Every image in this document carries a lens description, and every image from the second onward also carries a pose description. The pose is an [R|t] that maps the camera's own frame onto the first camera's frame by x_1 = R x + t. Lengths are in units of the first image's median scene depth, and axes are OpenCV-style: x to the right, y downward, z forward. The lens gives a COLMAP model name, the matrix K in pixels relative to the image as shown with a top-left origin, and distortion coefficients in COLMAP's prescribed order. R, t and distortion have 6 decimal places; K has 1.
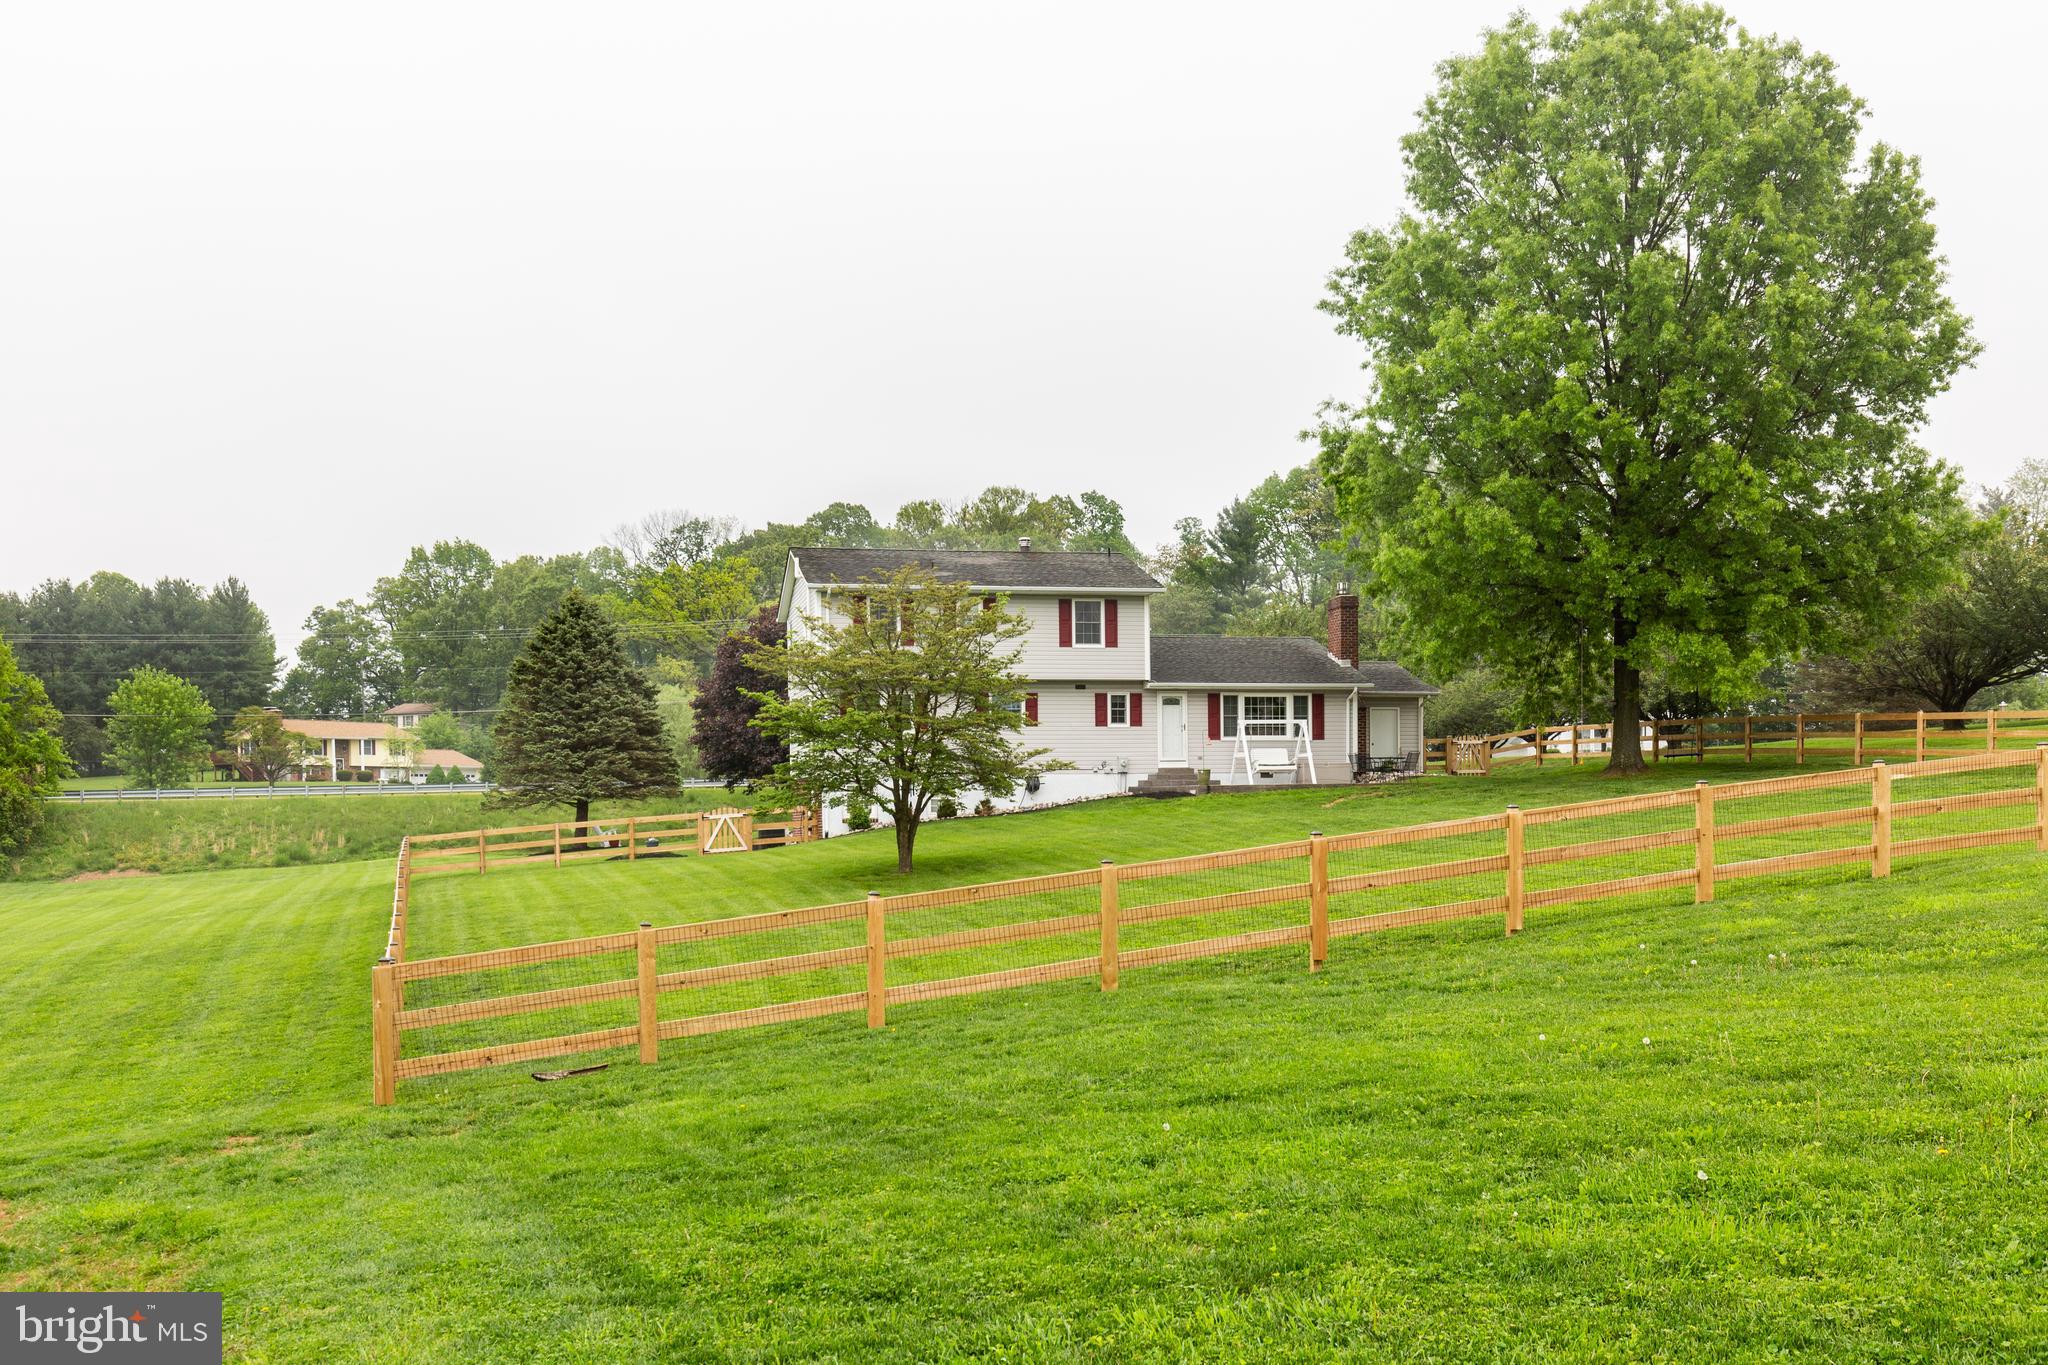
lens RADIAL K [[2046.4, 0, 1022.6], [0, 2046.4, 822.7], [0, 0, 1]] dist [-0.007253, 0.007750]
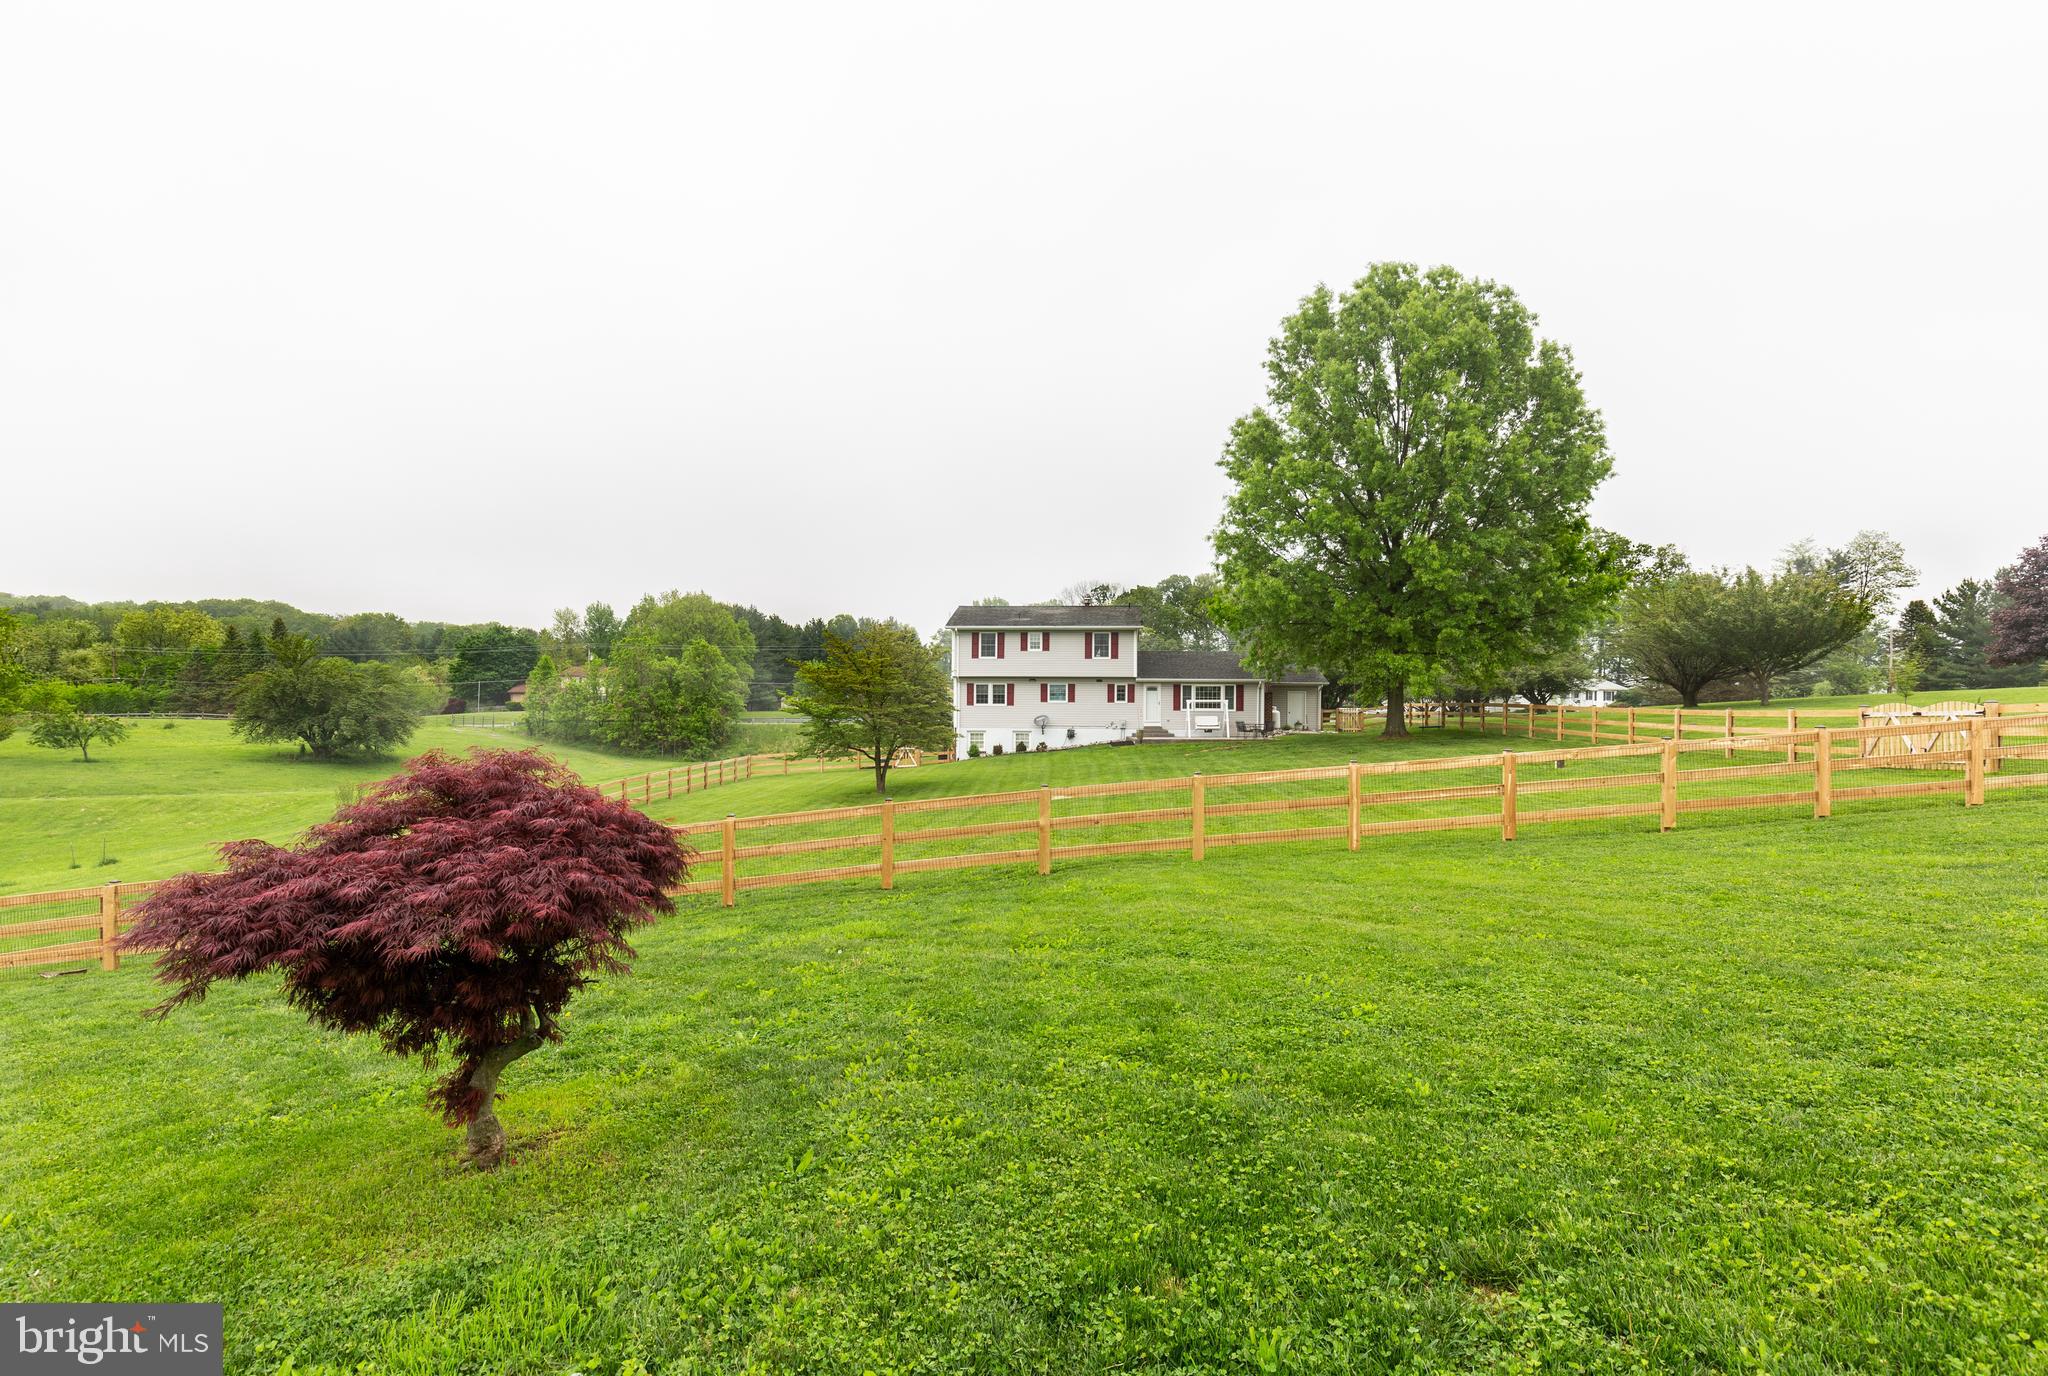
lens RADIAL K [[995.3, 0, 1024.0], [0, 995.3, 688.0], [0, 0, 1]] dist [0.000929, -0.000194]
pose [[0.956192, 0.007820, -0.292637, 0.220892], [-0.019959, 0.999059, -0.038519, -0.024590], [0.292061, 0.042672, 0.955447, 0.141878]]
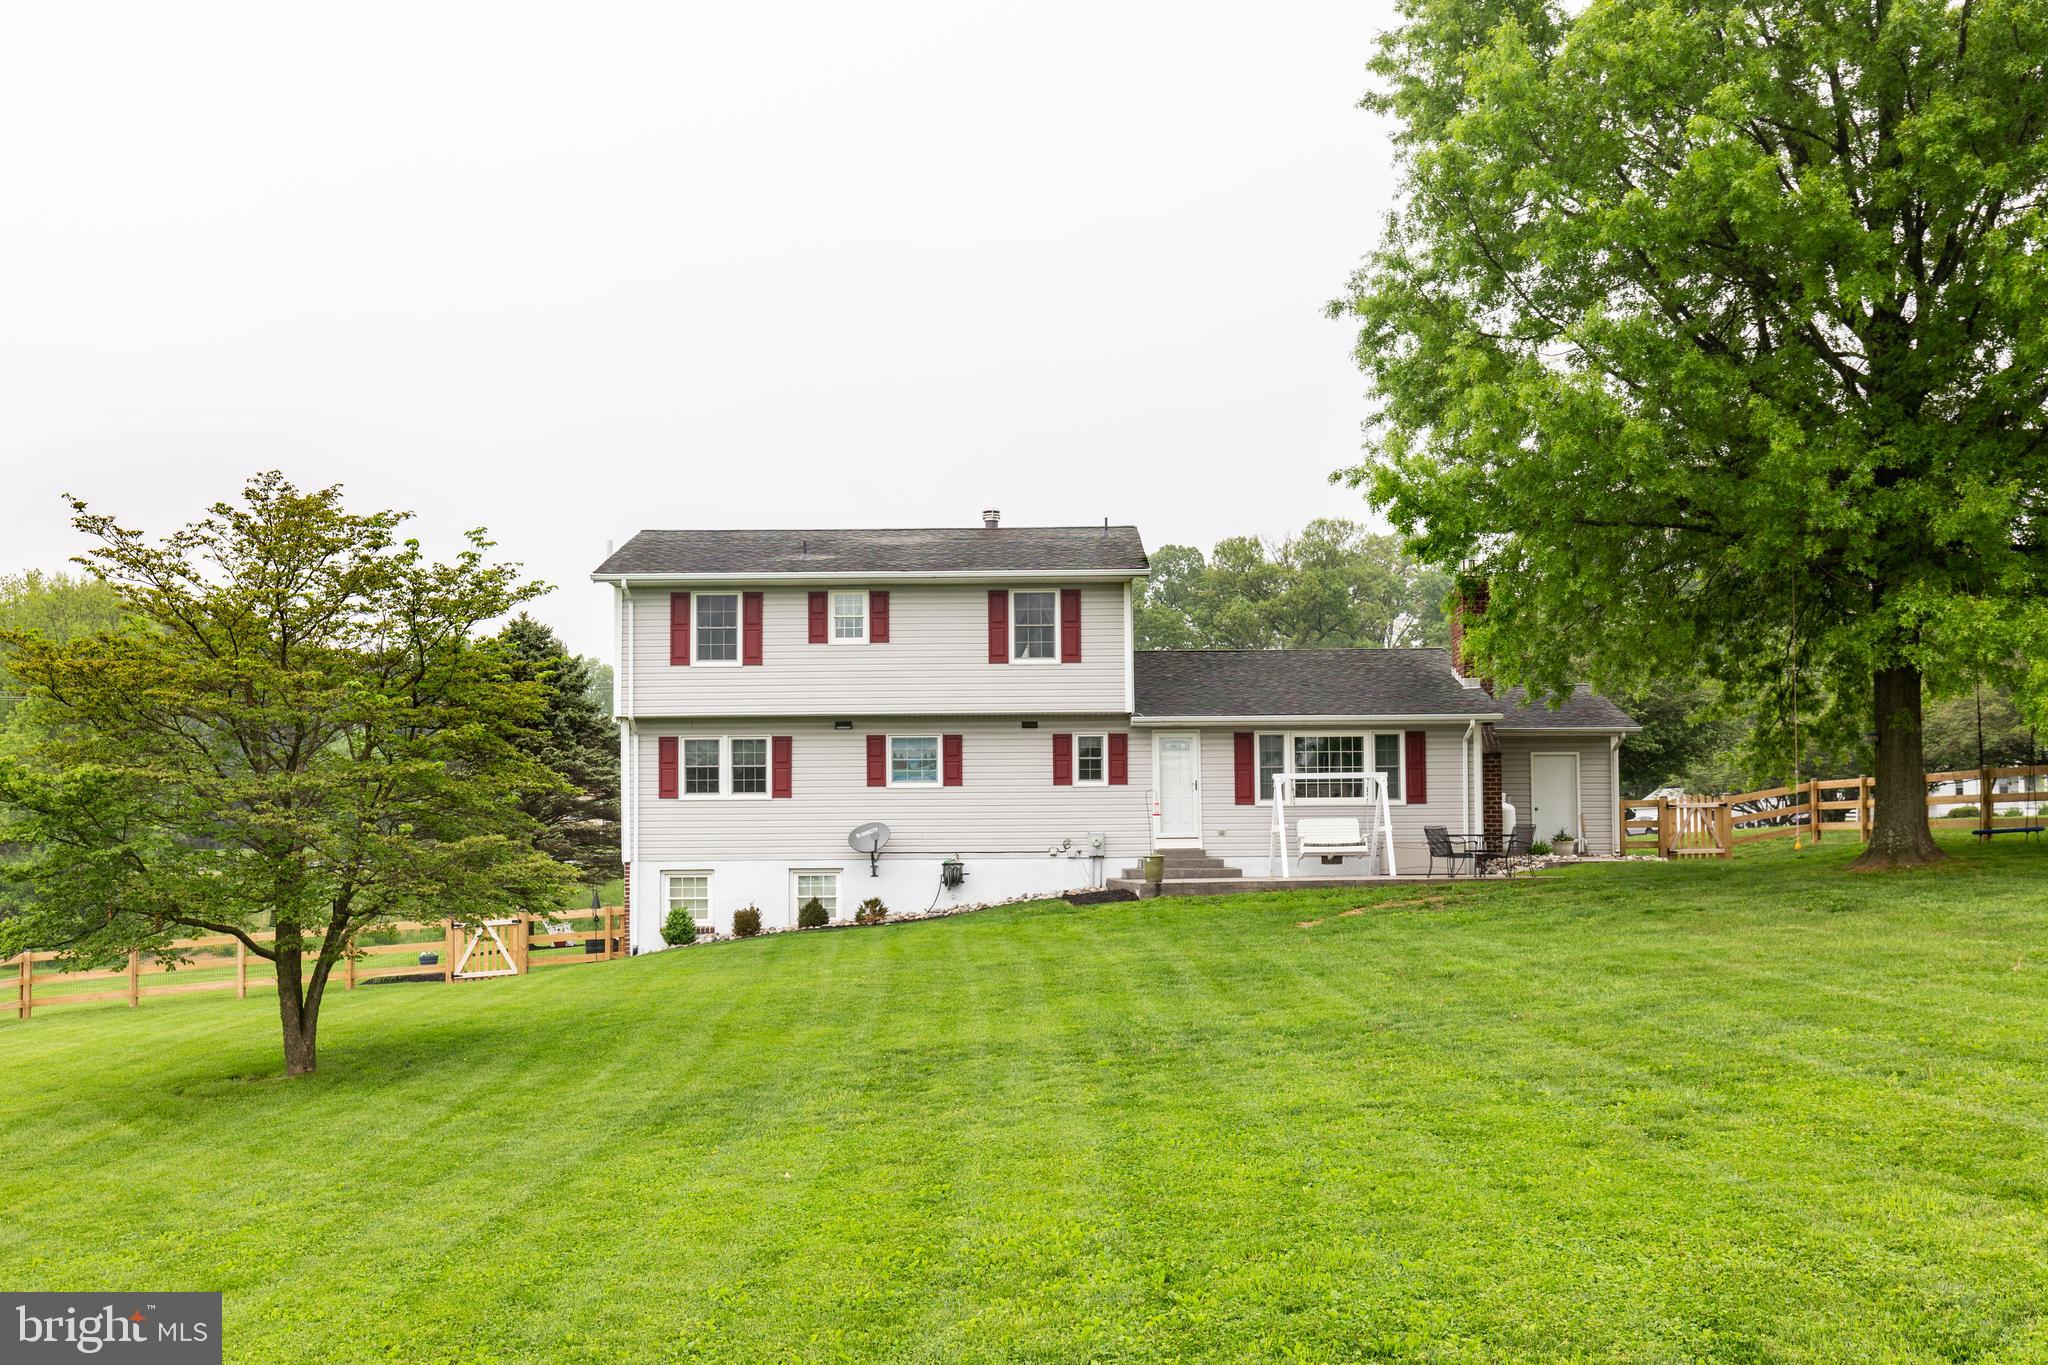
lens RADIAL K [[2028.7, 0, 1024.2], [0, 2028.7, 735.7], [0, 0, 1]] dist [0.007691, -0.001604]
pose [[0.977232, -0.011282, -0.211875, 0.162323], [-0.003855, 0.997477, -0.070891, -0.017115], [0.212140, 0.070093, 0.974722, 0.371545]]
